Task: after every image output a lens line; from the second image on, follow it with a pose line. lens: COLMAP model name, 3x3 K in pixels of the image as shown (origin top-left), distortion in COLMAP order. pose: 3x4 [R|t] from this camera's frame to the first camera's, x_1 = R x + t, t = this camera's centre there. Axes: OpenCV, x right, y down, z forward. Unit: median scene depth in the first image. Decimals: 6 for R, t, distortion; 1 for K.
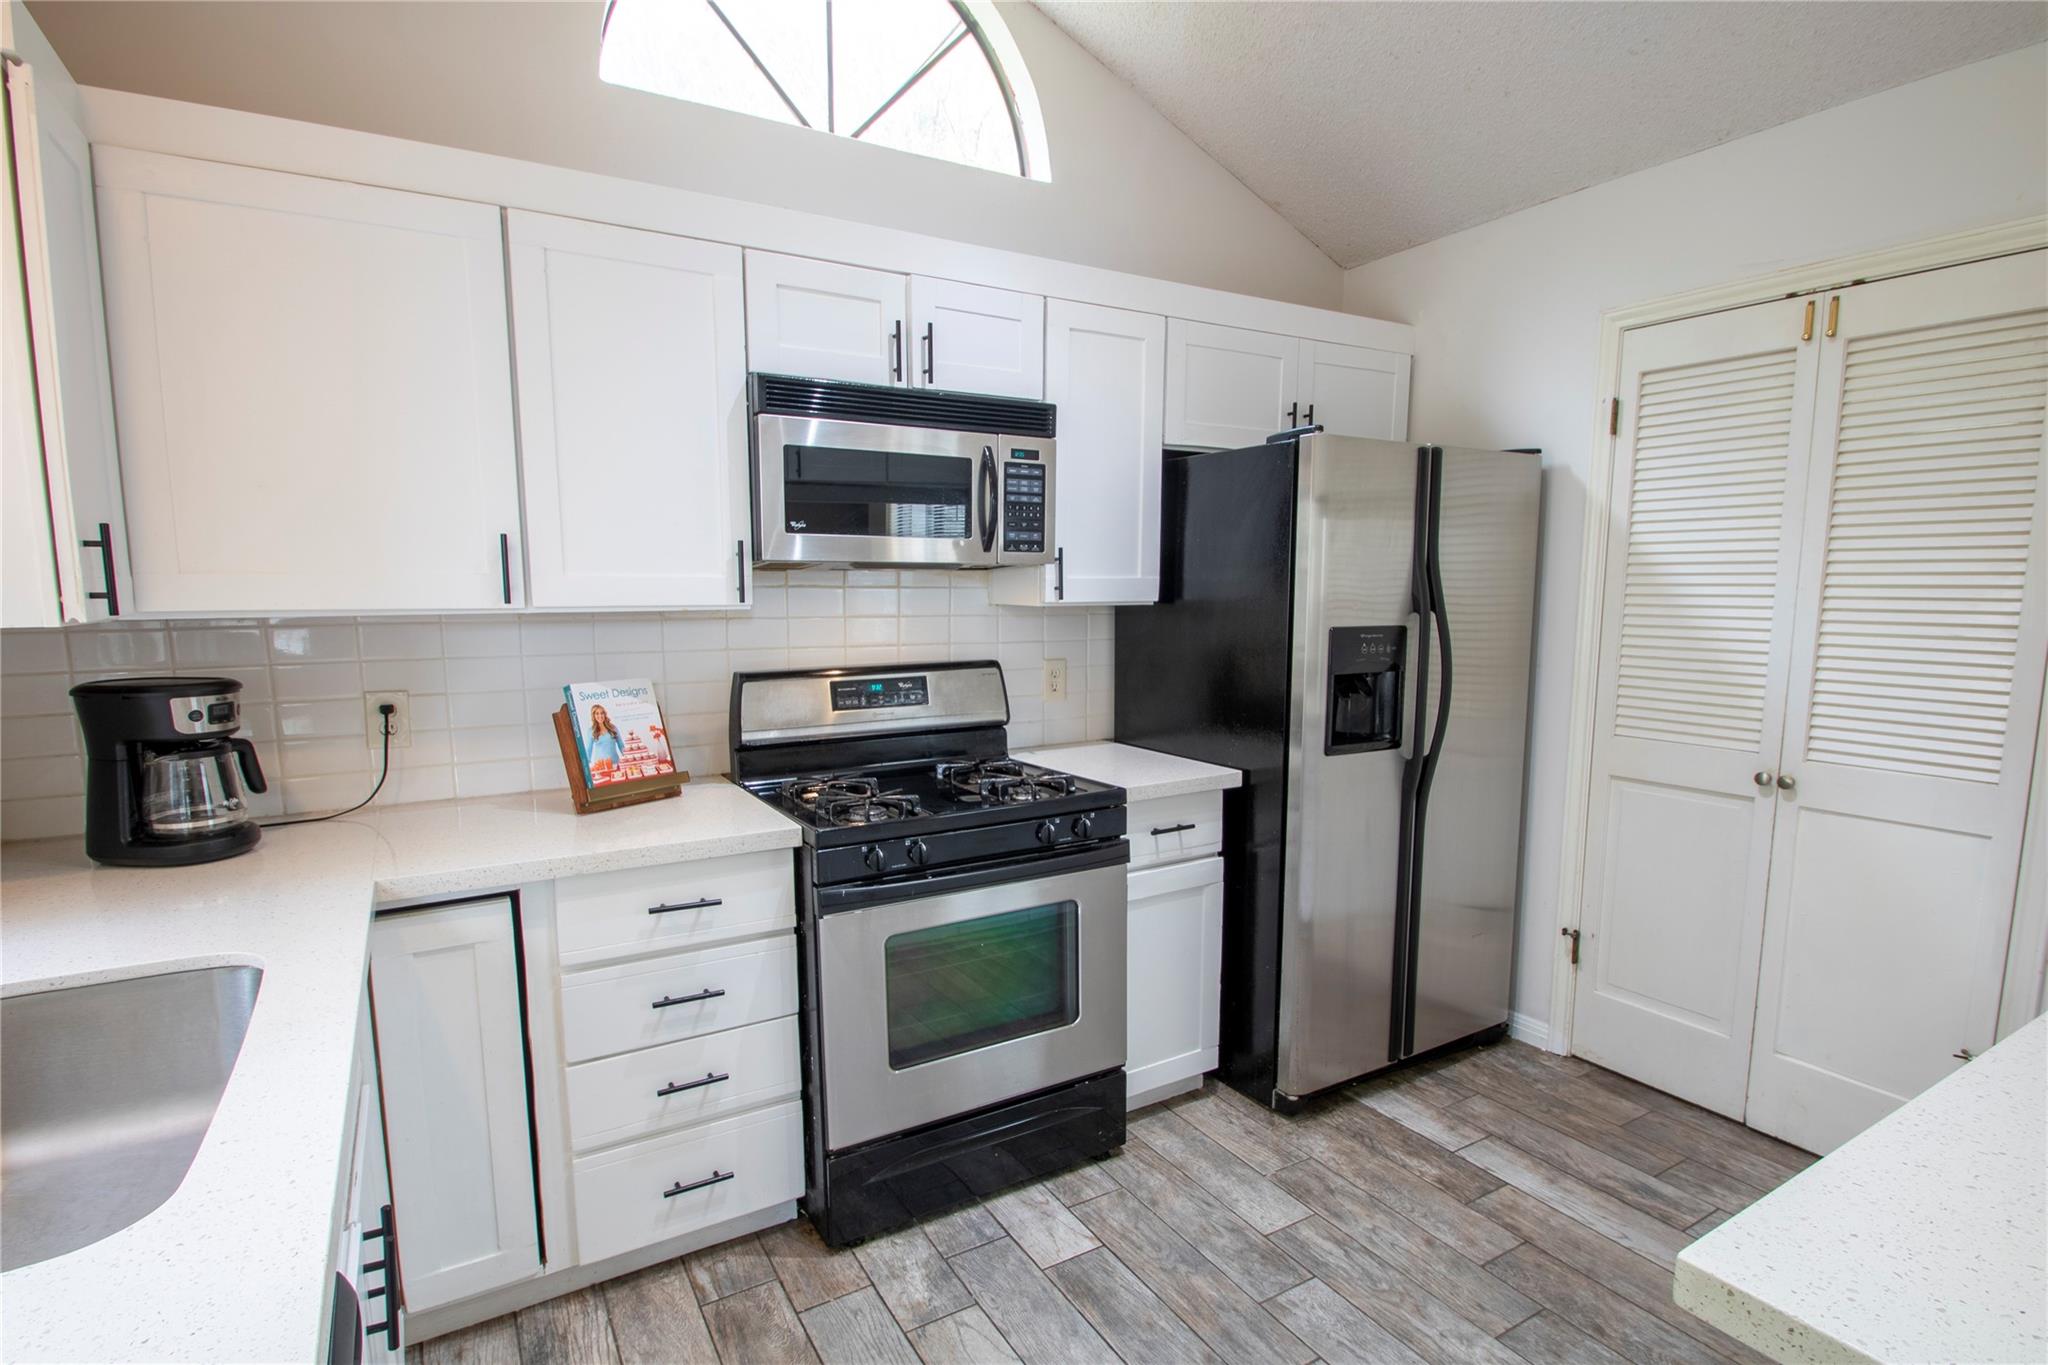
lens RADIAL K [[1018.7, 0, 1025.8], [0, 1018.7, 727.8], [0, 0, 1]] dist [-0.002124, 0.000358]
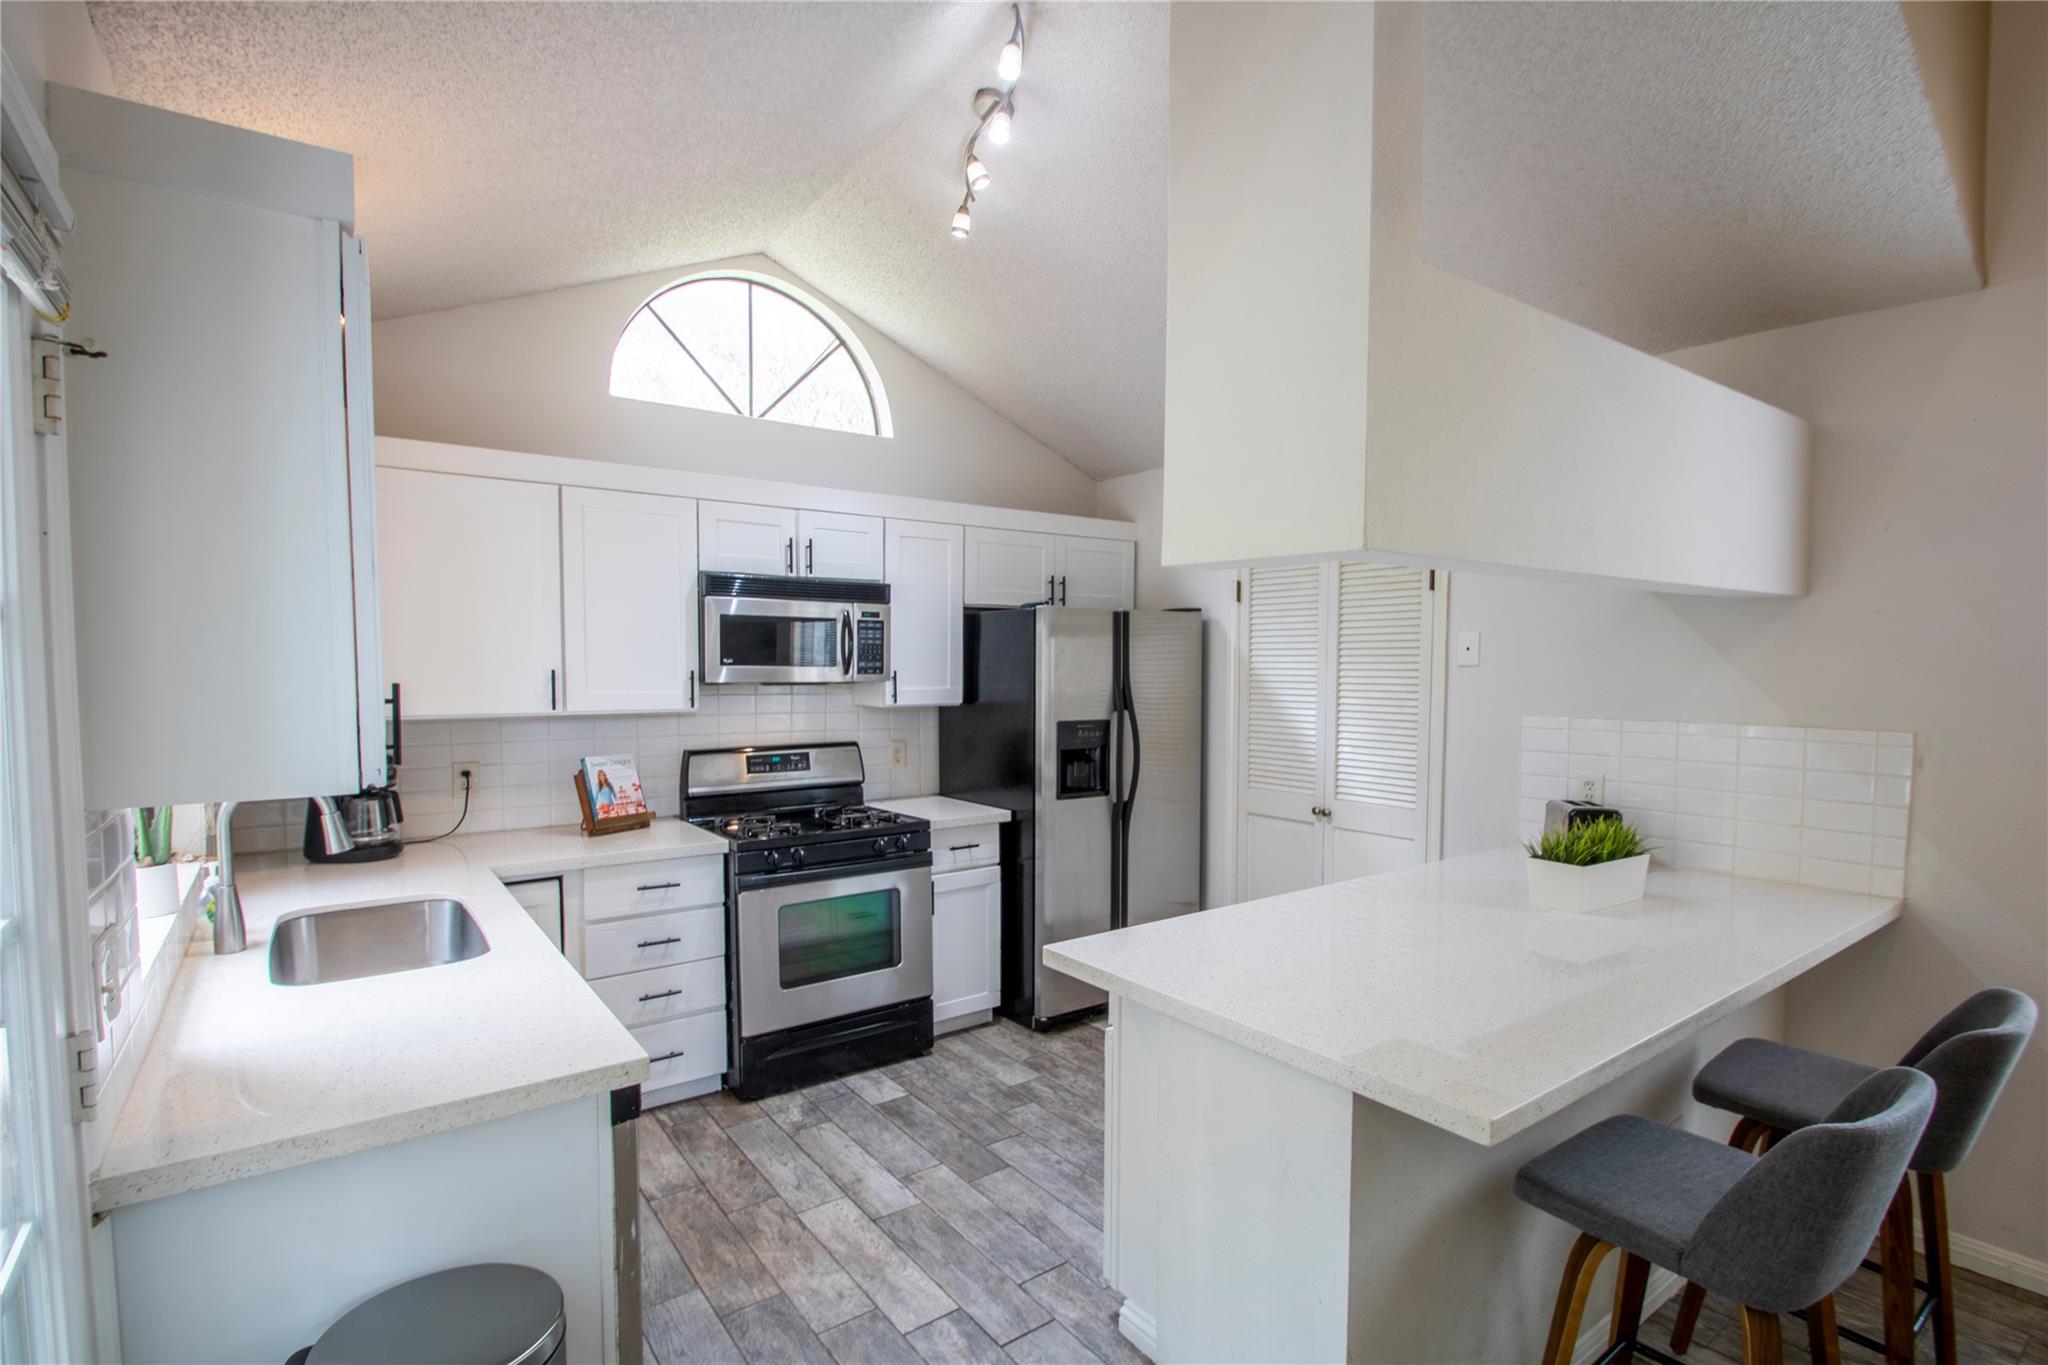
lens RADIAL K [[978.9, 0, 1023.8], [0, 978.9, 724.6], [0, 0, 1]] dist [-0.006796, -0.003141]
pose [[0.995797, -0.002258, 0.091565, 0.101354], [0.009579, 0.996782, -0.079592, 0.032598], [-0.091090, 0.080134, 0.992613, -0.568016]]
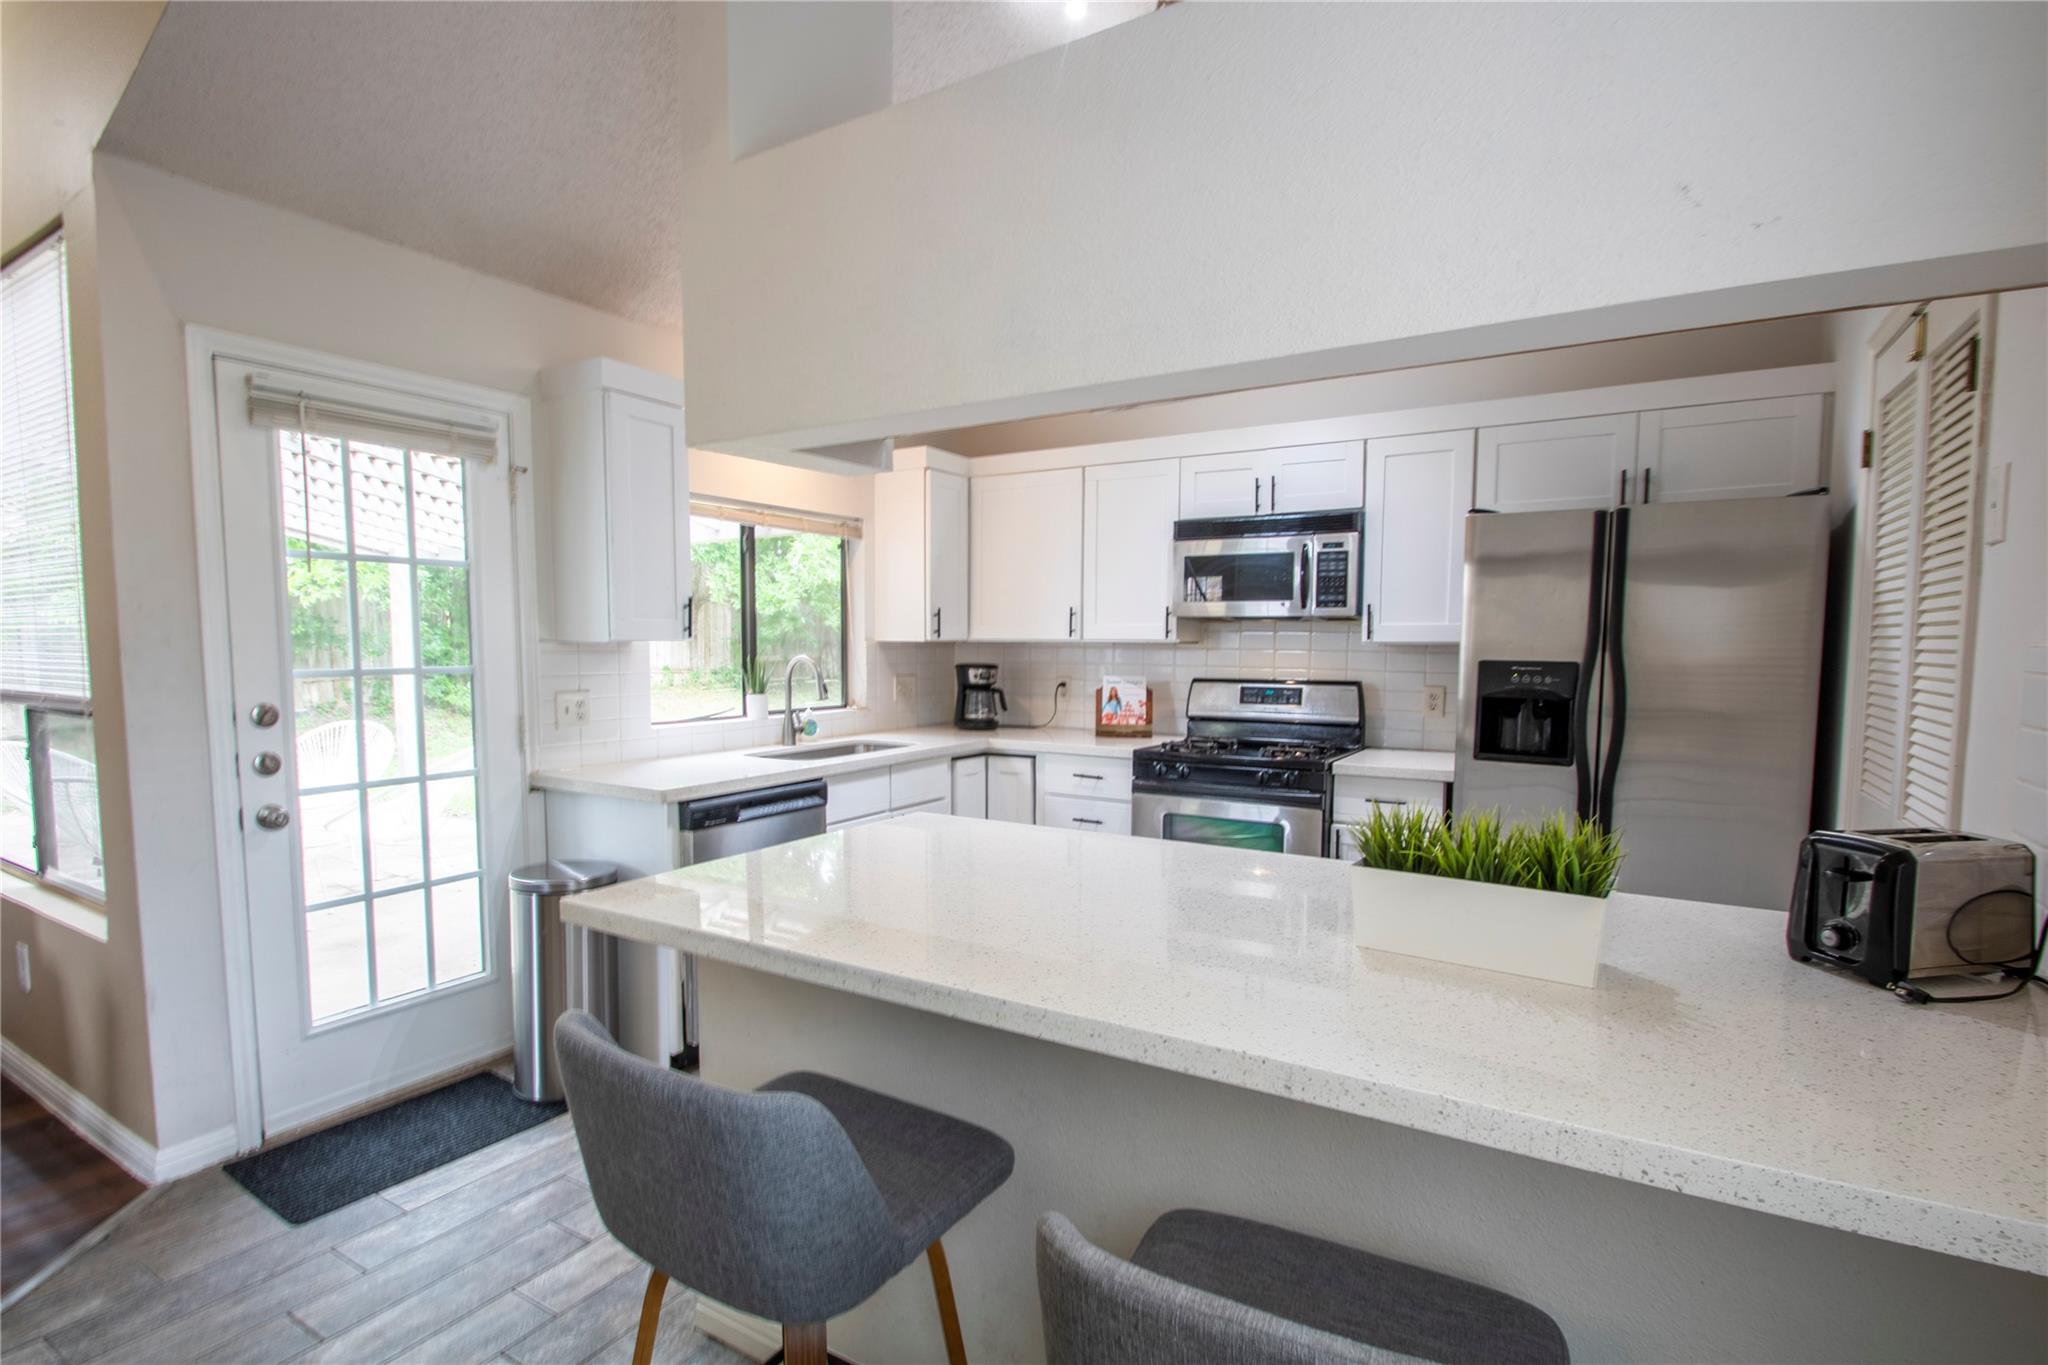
lens RADIAL K [[978.9, 0, 1017.5], [0, 978.9, 725.9], [0, 0, 1]] dist [-0.006796, -0.003141]
pose [[0.467140, 0.082228, -0.880351, 1.138353], [-0.129673, 0.991272, 0.023780, 0.031470], [0.874623, 0.103049, 0.473725, -0.100390]]
